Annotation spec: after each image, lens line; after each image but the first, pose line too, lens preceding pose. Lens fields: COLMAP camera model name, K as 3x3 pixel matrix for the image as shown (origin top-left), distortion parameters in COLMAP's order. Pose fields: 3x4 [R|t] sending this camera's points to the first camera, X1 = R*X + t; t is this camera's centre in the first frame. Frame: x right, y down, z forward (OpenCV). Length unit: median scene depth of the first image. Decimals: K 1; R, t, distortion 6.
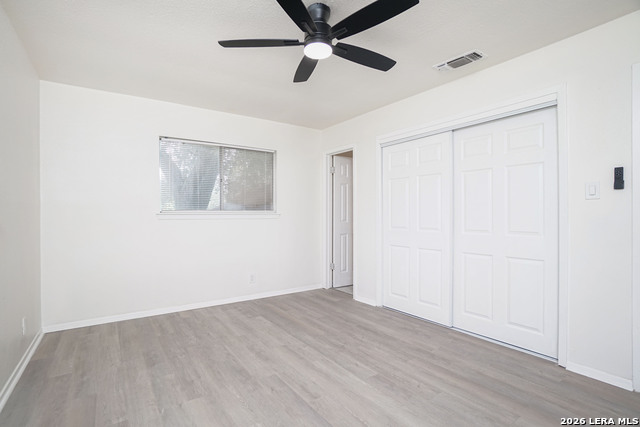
lens RADIAL K [[314.6, 0, 313.9], [0, 314.6, 212.7], [0, 0, 1]] dist [-0.028283, 0.006668]
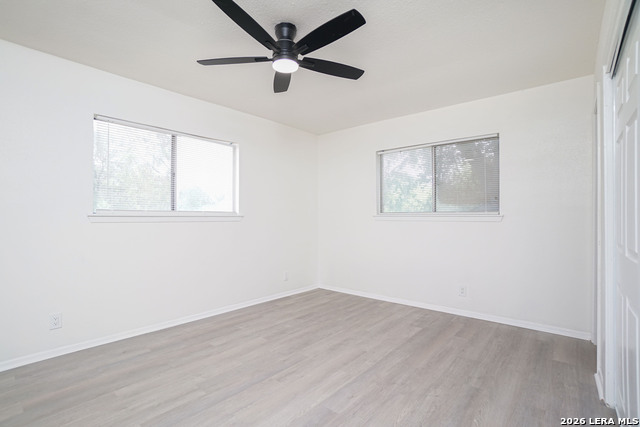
lens RADIAL K [[314.6, 0, 319.1], [0, 314.6, 212.4], [0, 0, 1]] dist [-0.028283, 0.006668]
pose [[0.222590, -0.017105, -0.974762, 0.753274], [0.011136, 0.999825, -0.015002, 0.005075], [0.974849, -0.007516, 0.222741, 0.590736]]
